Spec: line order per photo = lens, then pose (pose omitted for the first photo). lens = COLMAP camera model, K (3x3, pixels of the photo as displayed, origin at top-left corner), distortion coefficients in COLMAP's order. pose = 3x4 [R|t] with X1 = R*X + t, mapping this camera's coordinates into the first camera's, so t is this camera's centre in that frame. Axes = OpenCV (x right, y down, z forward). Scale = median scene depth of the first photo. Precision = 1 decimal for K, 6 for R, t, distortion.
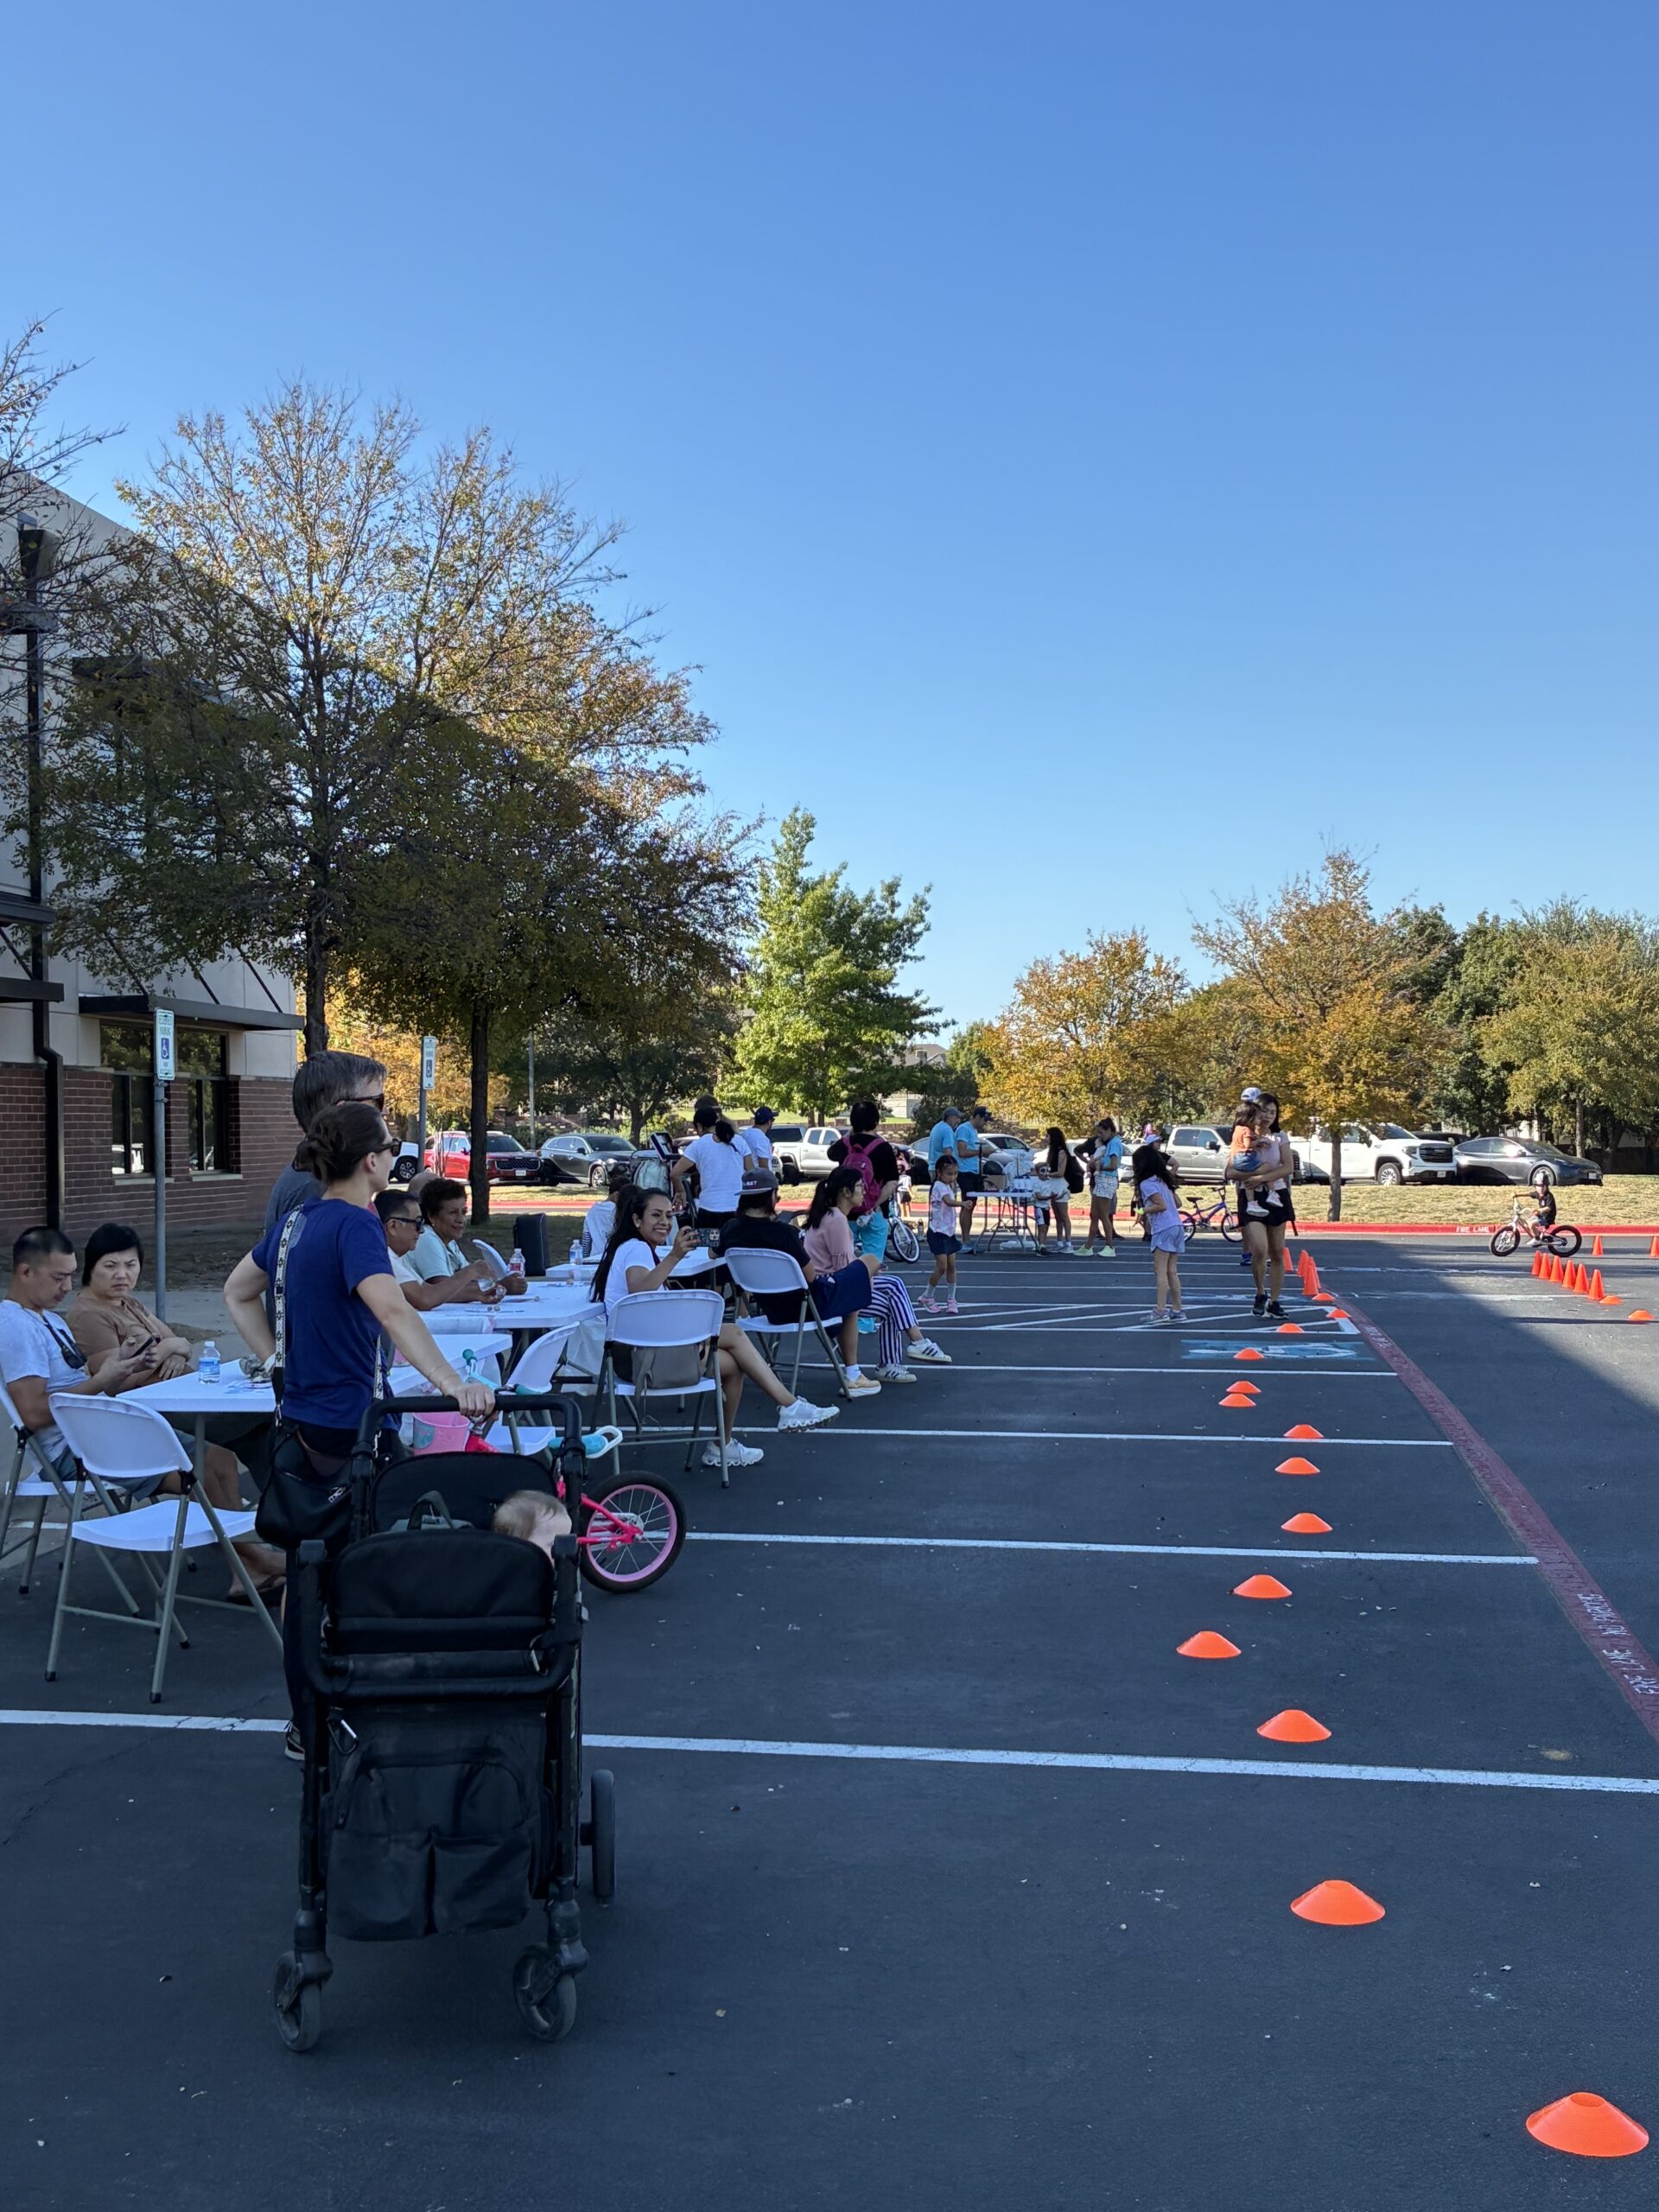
lens RADIAL K [[2473.4, 0, 851.1], [0, 2473.4, 1109.1], [0, 0, 1]] dist [-0.022464, 0.000000]
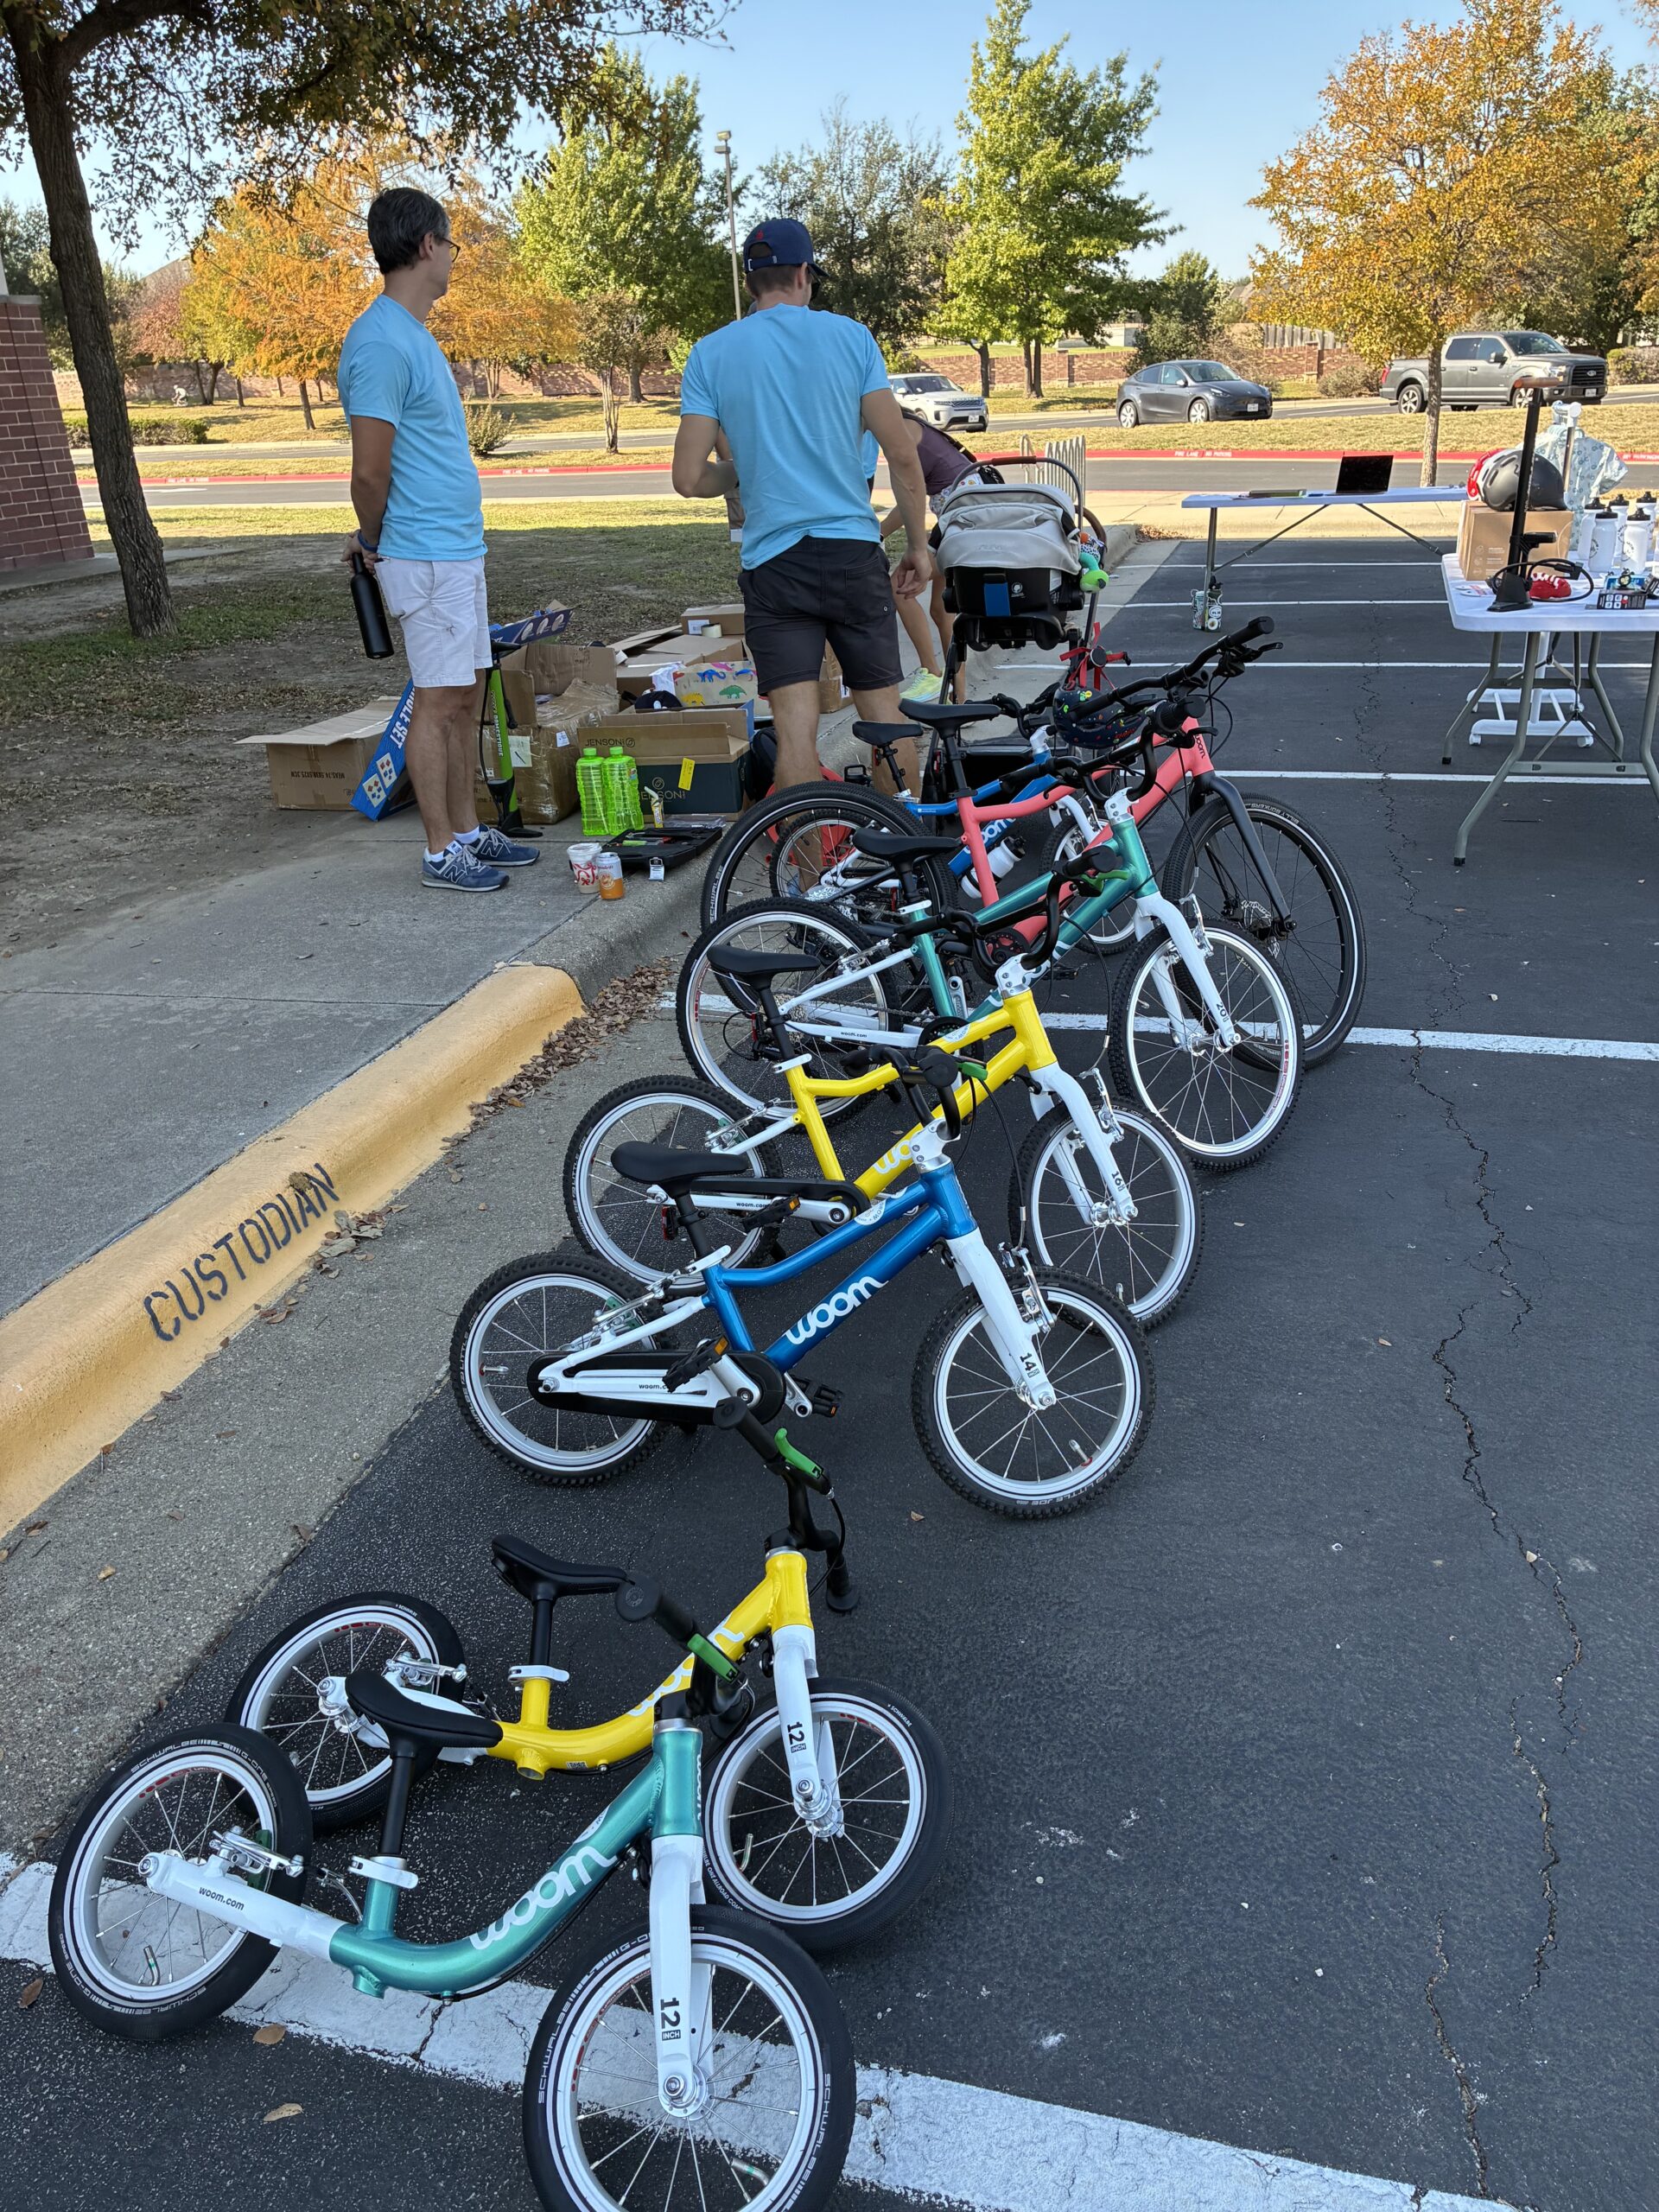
lens RADIAL K [[1673.7, 0, 833.0], [0, 1673.7, 1097.4], [0, 0, 1]] dist [0.028554, -0.017813]
pose [[0.990190, 0.012681, -0.139153, 0.012318], [0.045167, 0.913361, 0.404638, 0.004839], [0.132228, -0.406953, 0.903828, 0.878792]]
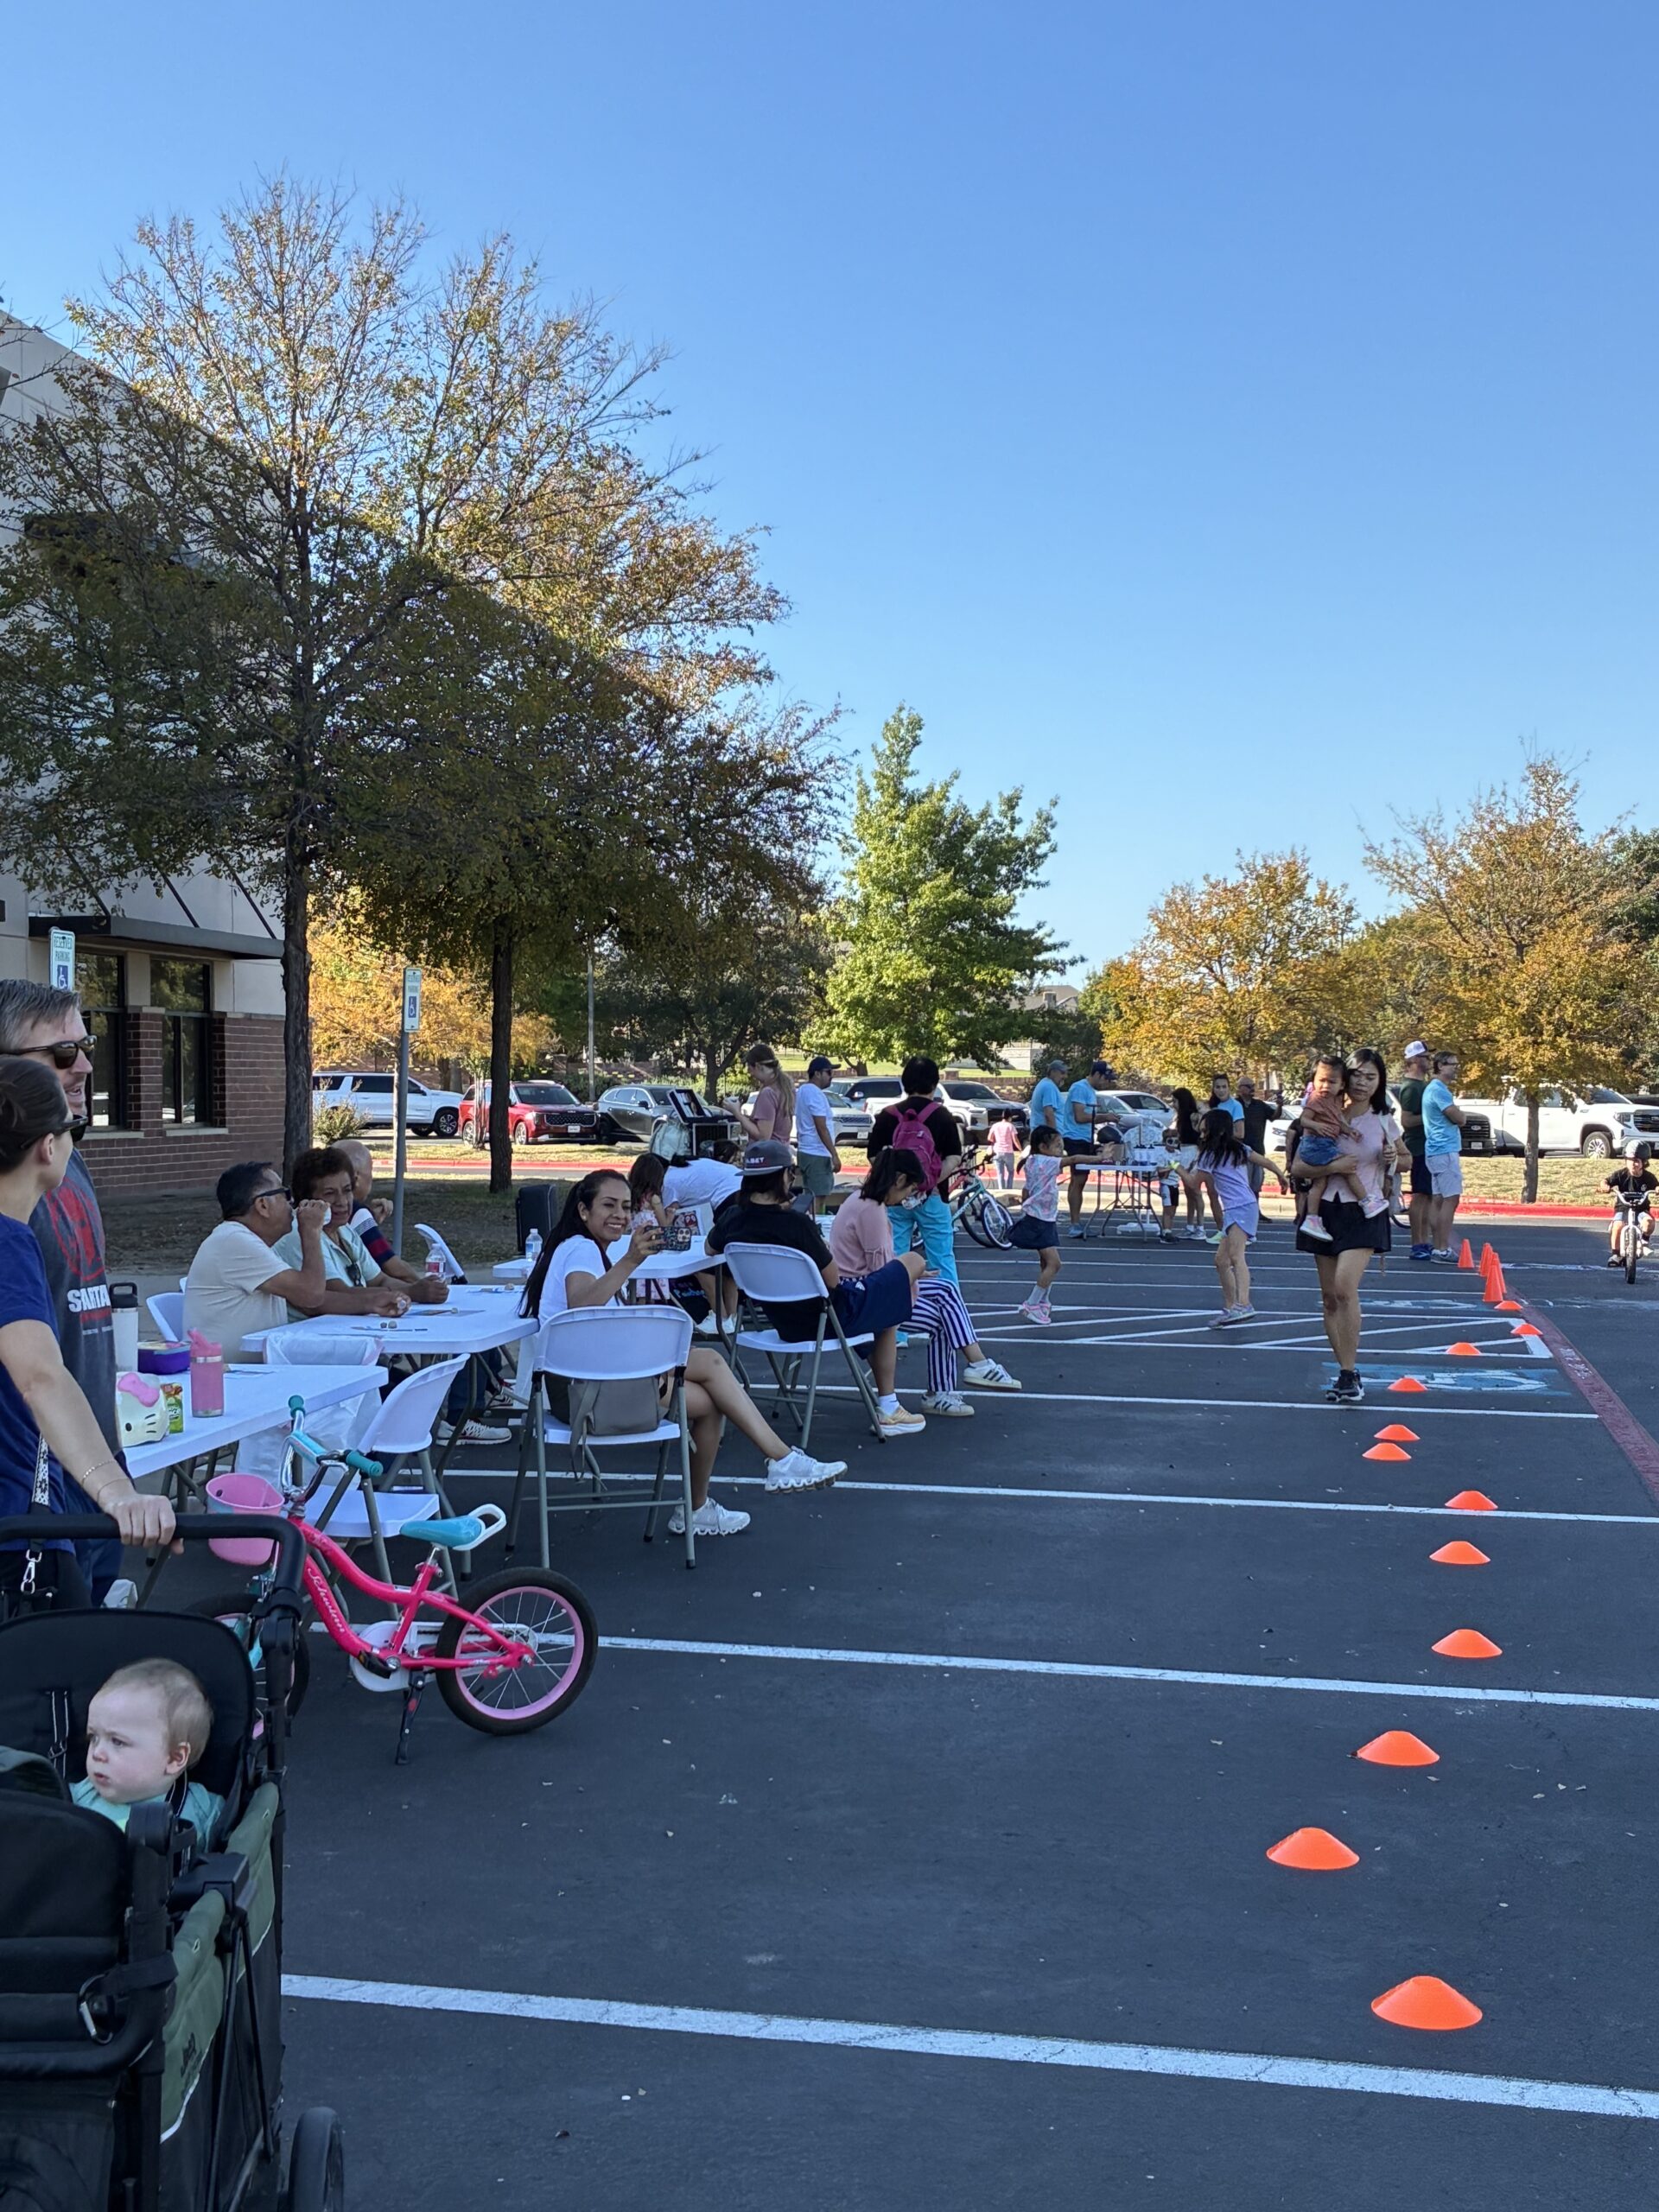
lens RADIAL K [[2839.2, 0, 807.4], [0, 2839.2, 1106.1], [0, 0, 1]] dist [-0.004688, 0.000000]
pose [[0.998255, 0.013594, -0.057465, 0.011890], [-0.012613, 0.999769, 0.017388, -0.001242], [0.057688, -0.016633, 0.998196, 0.050861]]
